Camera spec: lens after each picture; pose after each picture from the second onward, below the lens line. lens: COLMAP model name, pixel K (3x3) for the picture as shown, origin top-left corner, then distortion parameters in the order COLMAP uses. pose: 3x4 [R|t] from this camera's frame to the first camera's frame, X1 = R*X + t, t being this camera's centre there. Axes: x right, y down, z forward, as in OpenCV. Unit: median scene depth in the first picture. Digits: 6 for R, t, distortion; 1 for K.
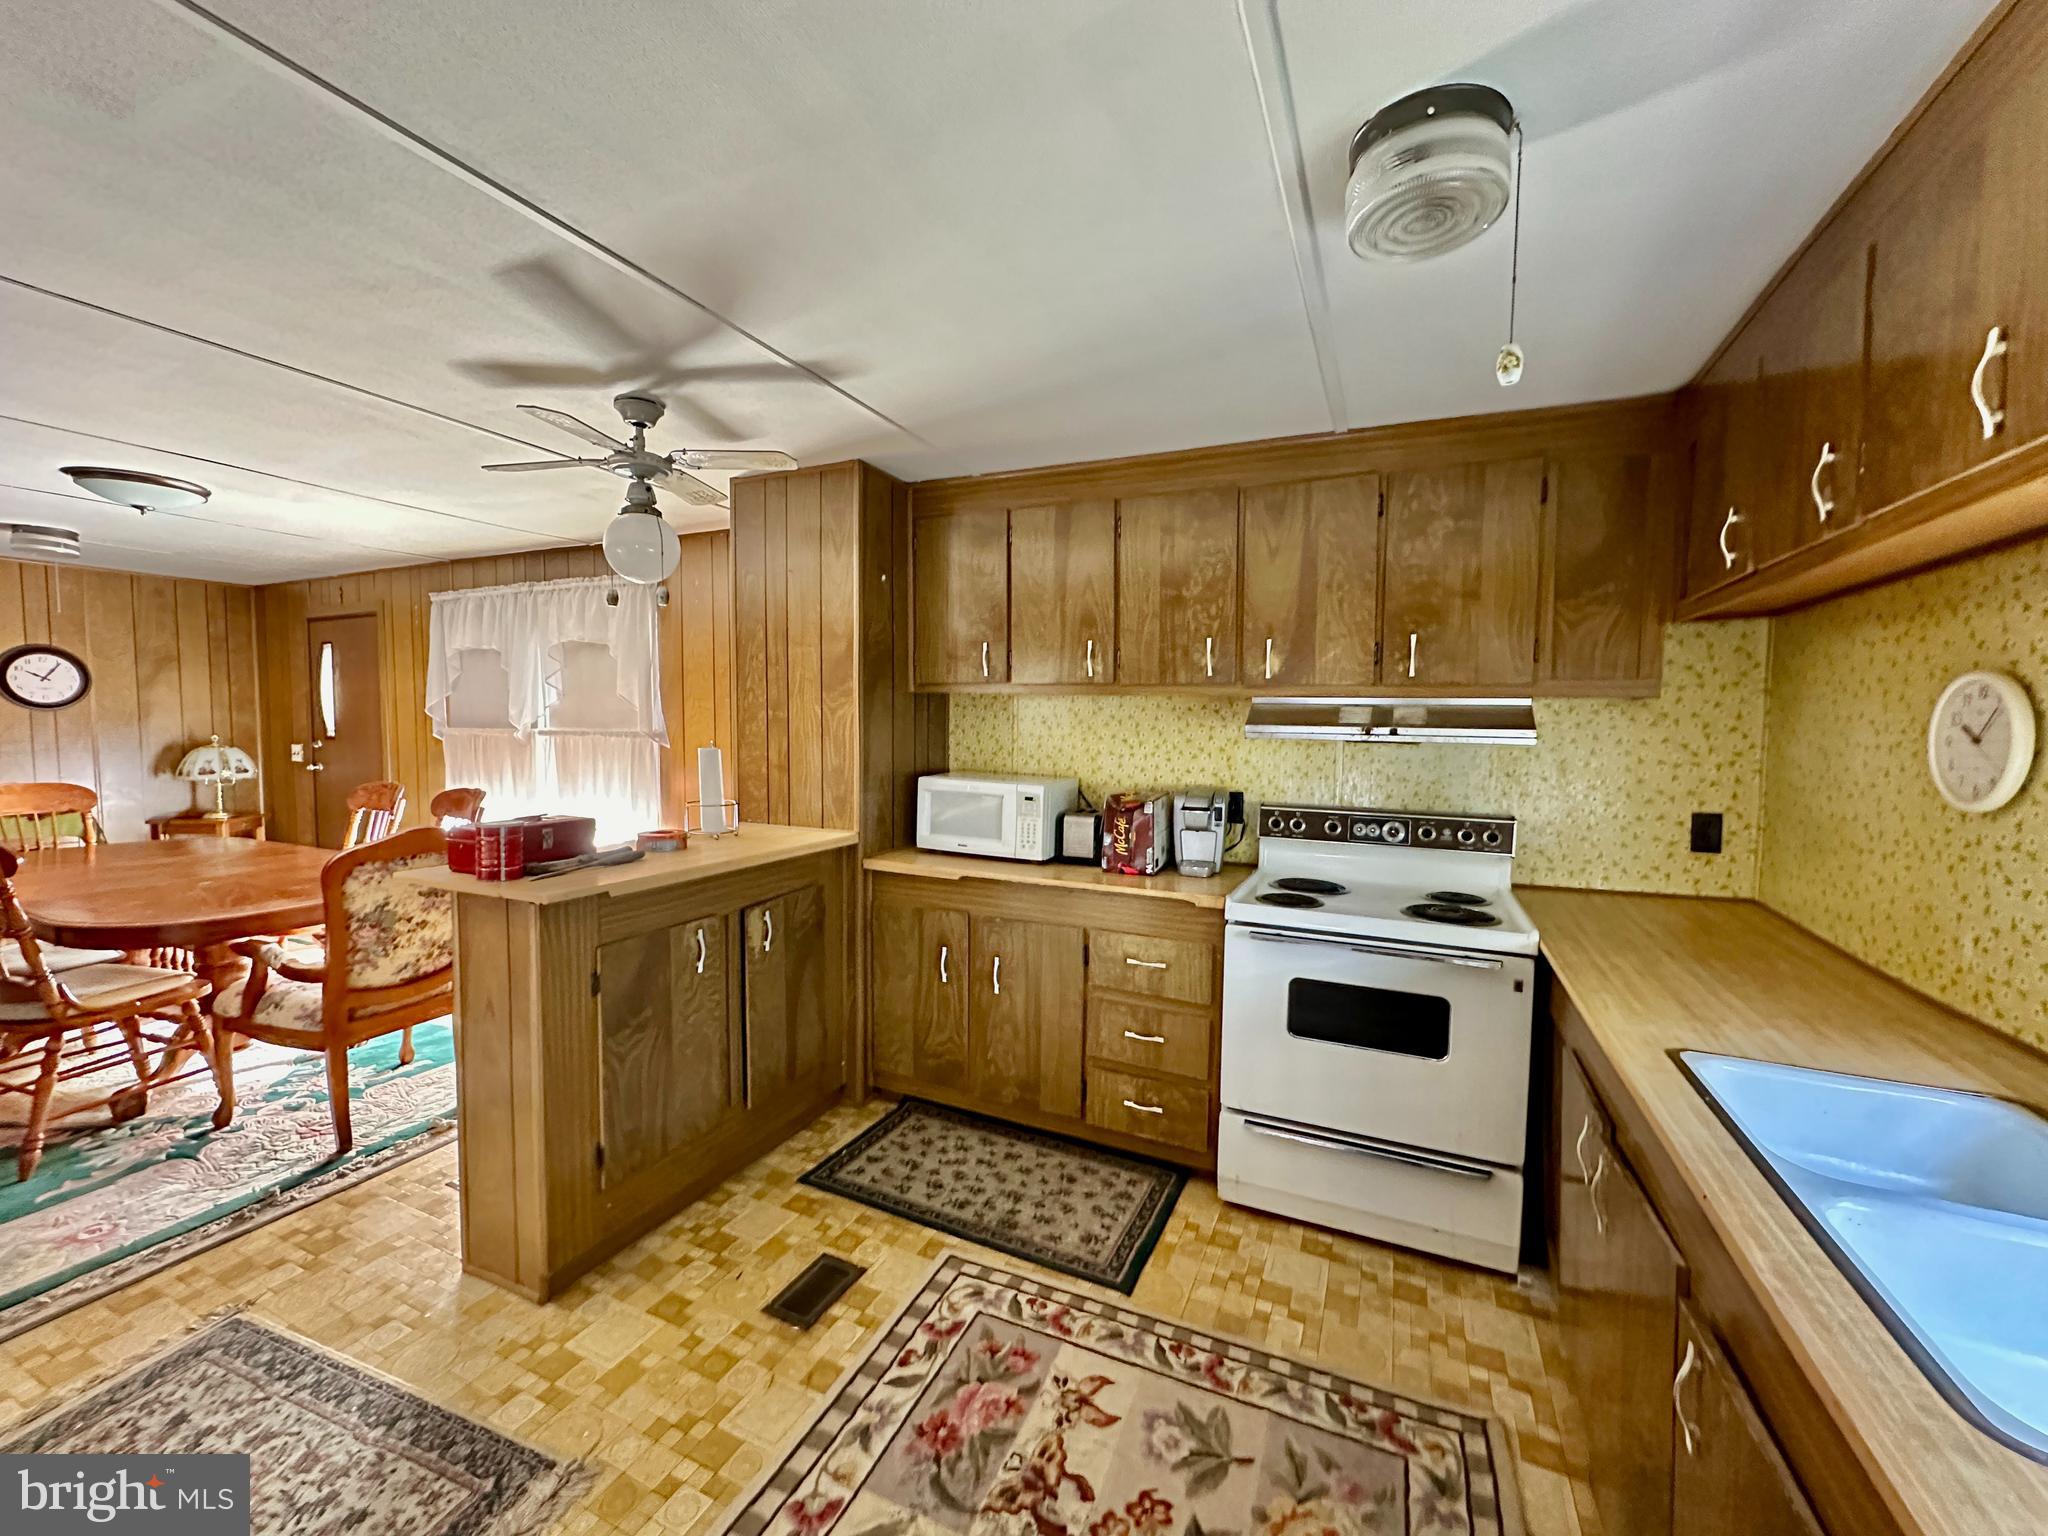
lens RADIAL K [[812.1, 0, 1023.6], [0, 812.1, 767.0], [0, 0, 1]] dist [-0.007558, 0.001626]
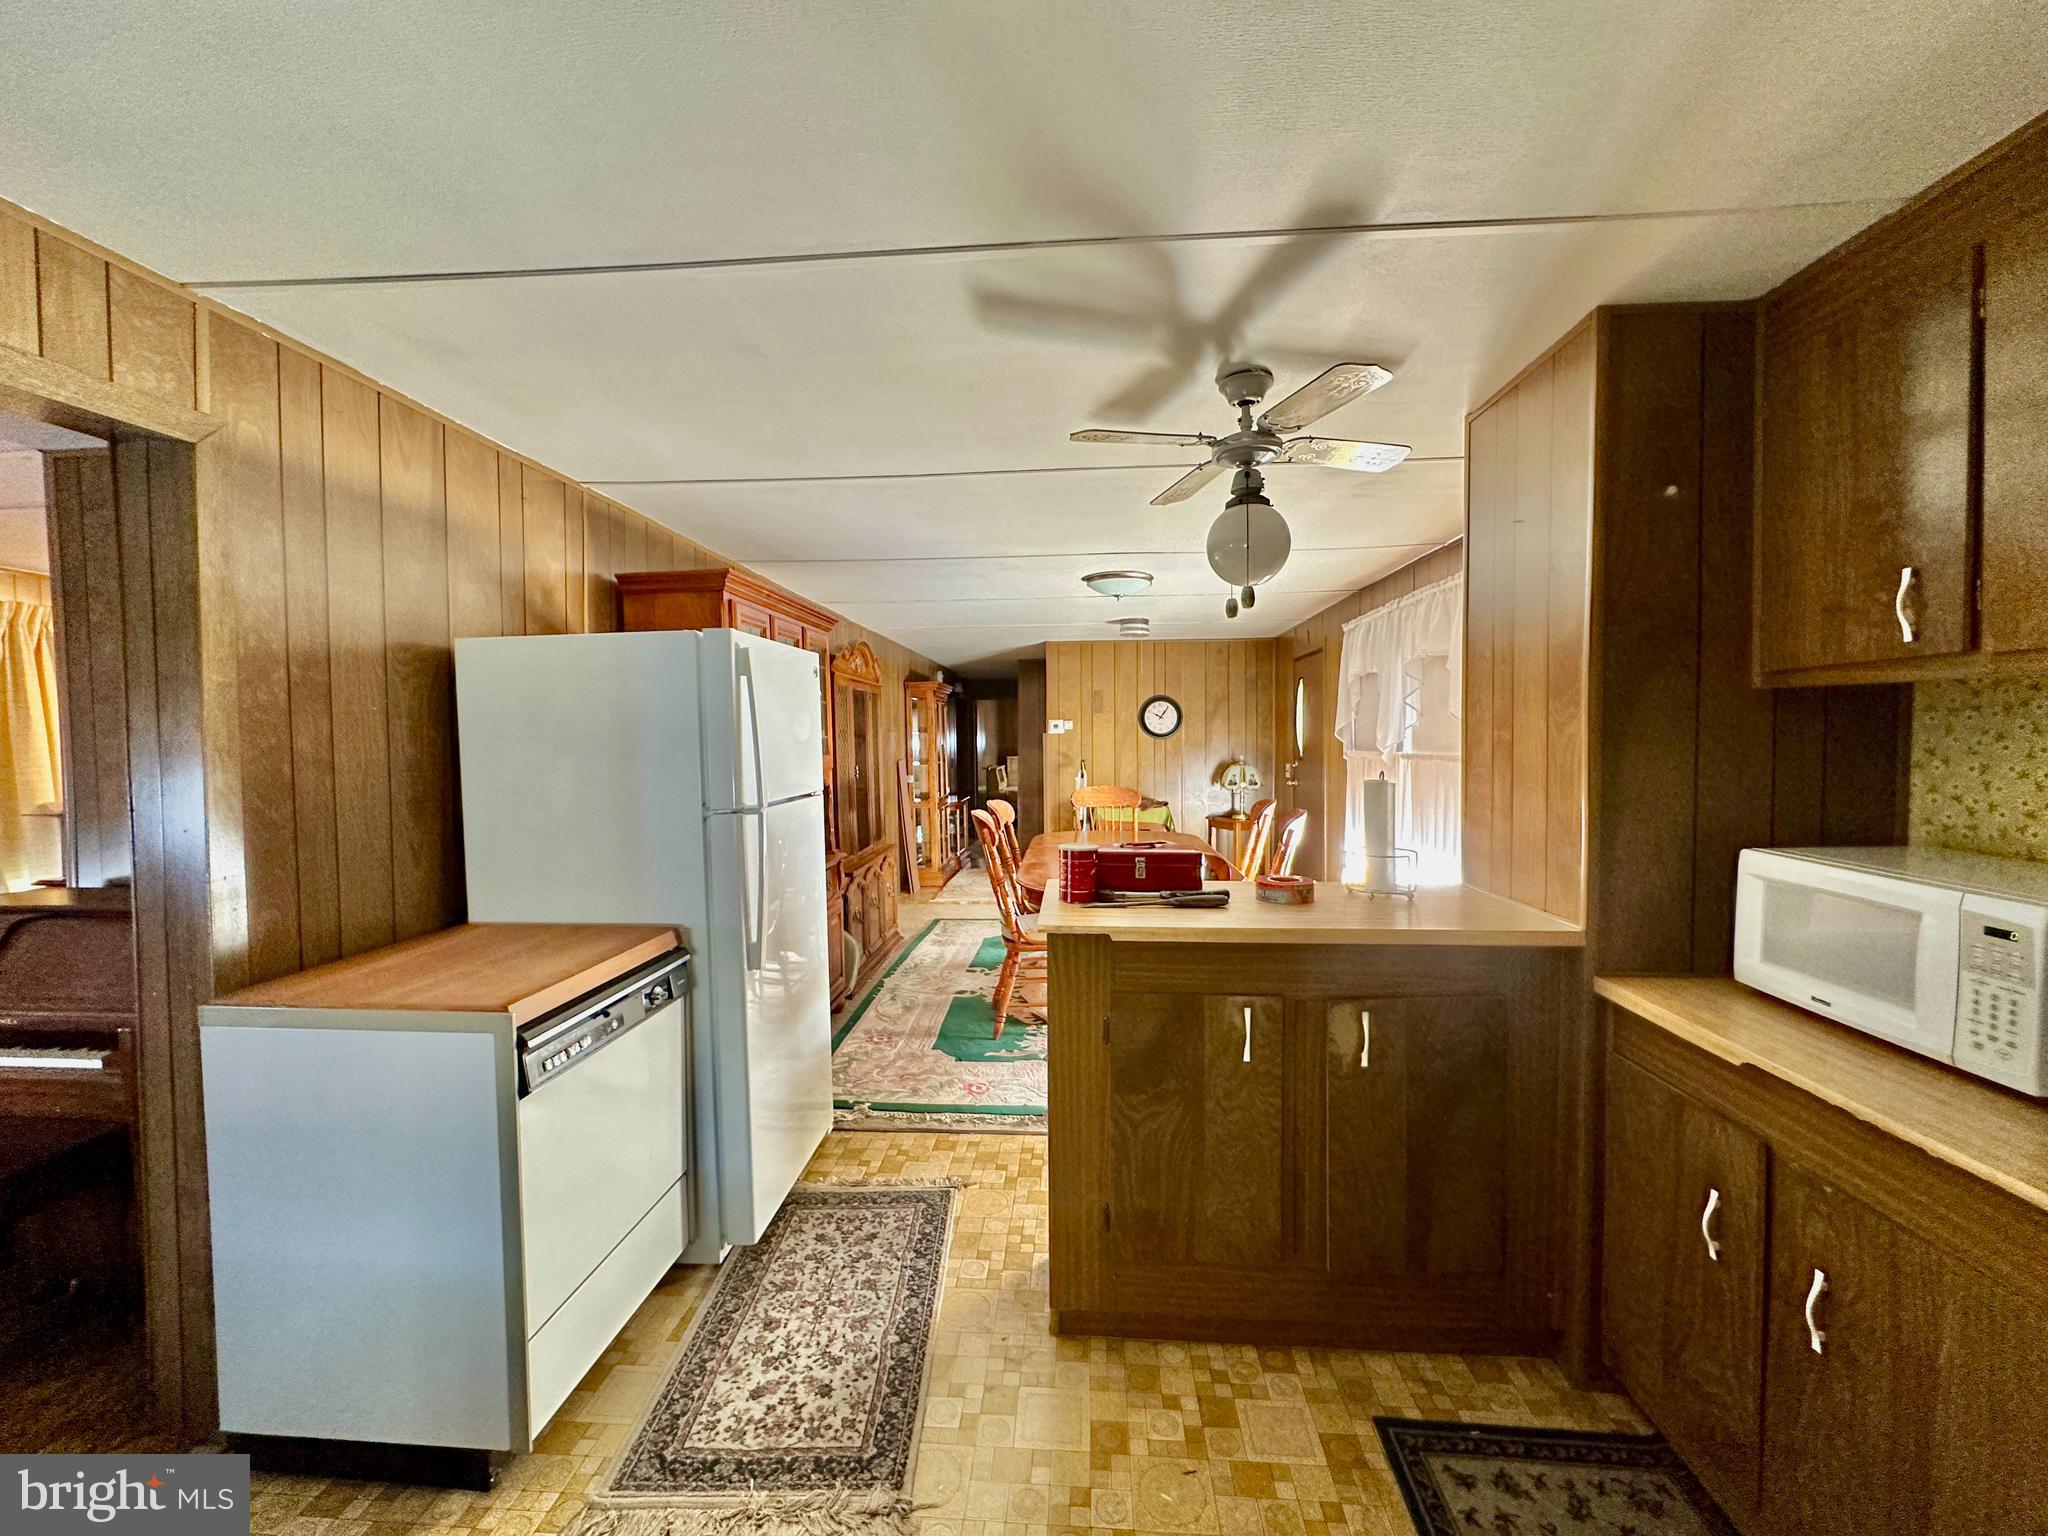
lens RADIAL K [[812.1, 0, 1026.1], [0, 812.1, 767.6], [0, 0, 1]] dist [-0.007558, 0.001626]
pose [[0.349012, 0.021384, -0.936874, 0.252845], [-0.042872, 0.999057, 0.006833, -0.030566], [0.936137, 0.037781, 0.349600, 0.480697]]
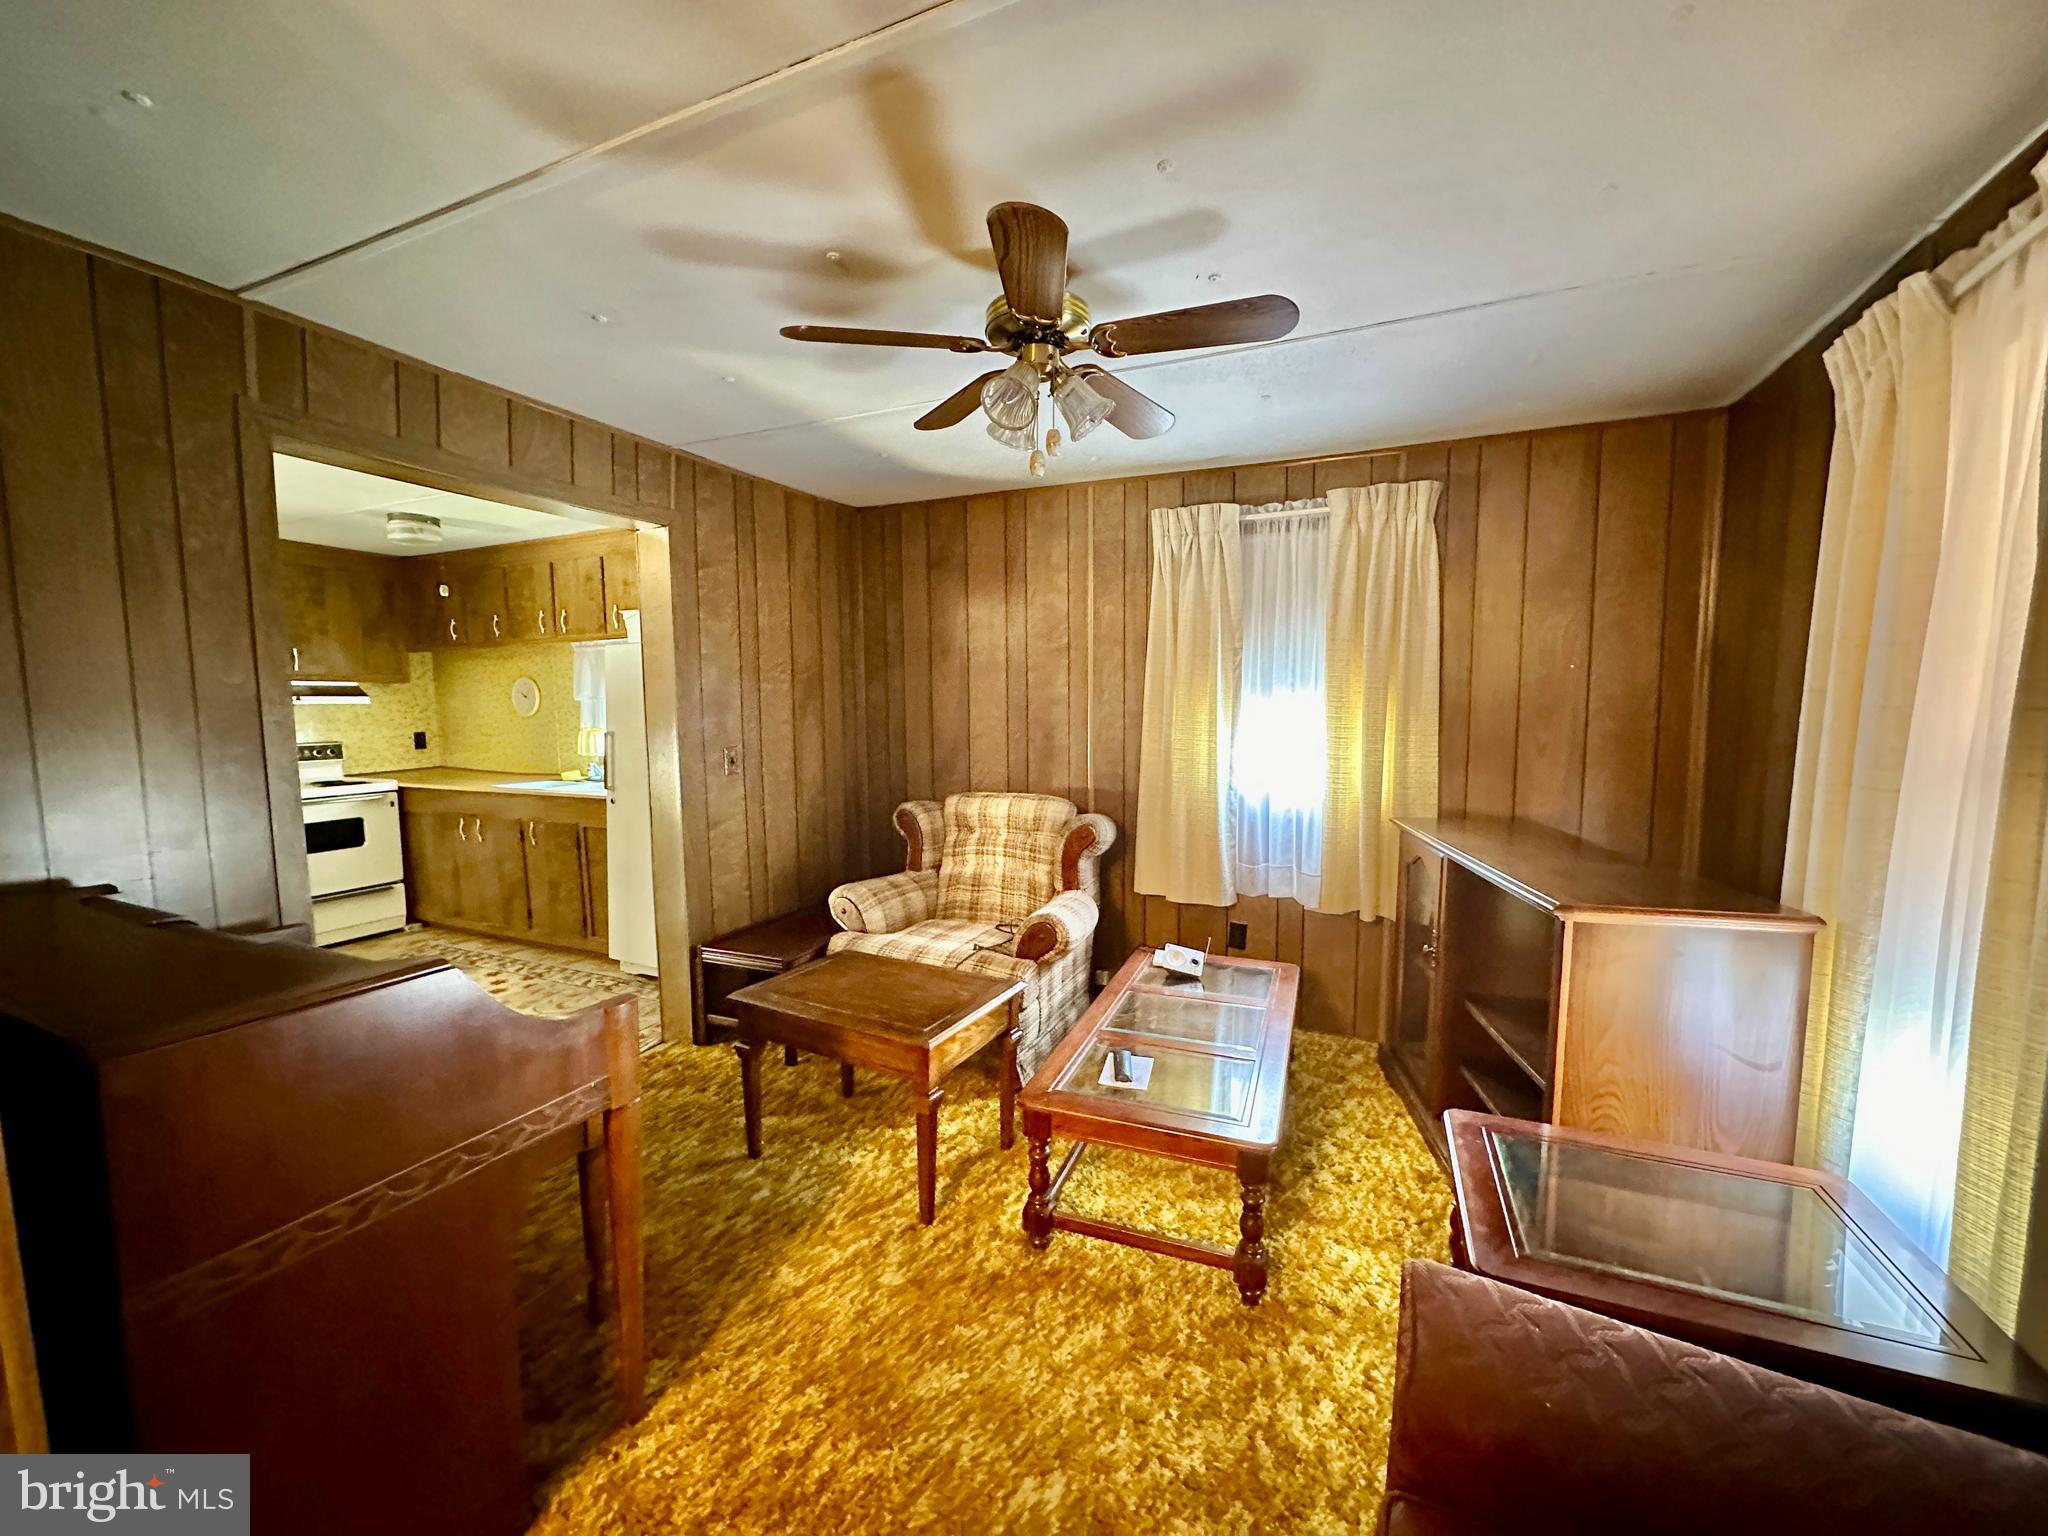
lens RADIAL K [[812.1, 0, 1034.1], [0, 812.1, 769.3], [0, 0, 1]] dist [-0.007558, 0.001626]
pose [[-0.007092, -0.100285, 0.994934, -1.483135], [0.064335, 0.992851, 0.100533, 0.043302], [-0.997903, 0.064722, -0.000590, -0.751006]]
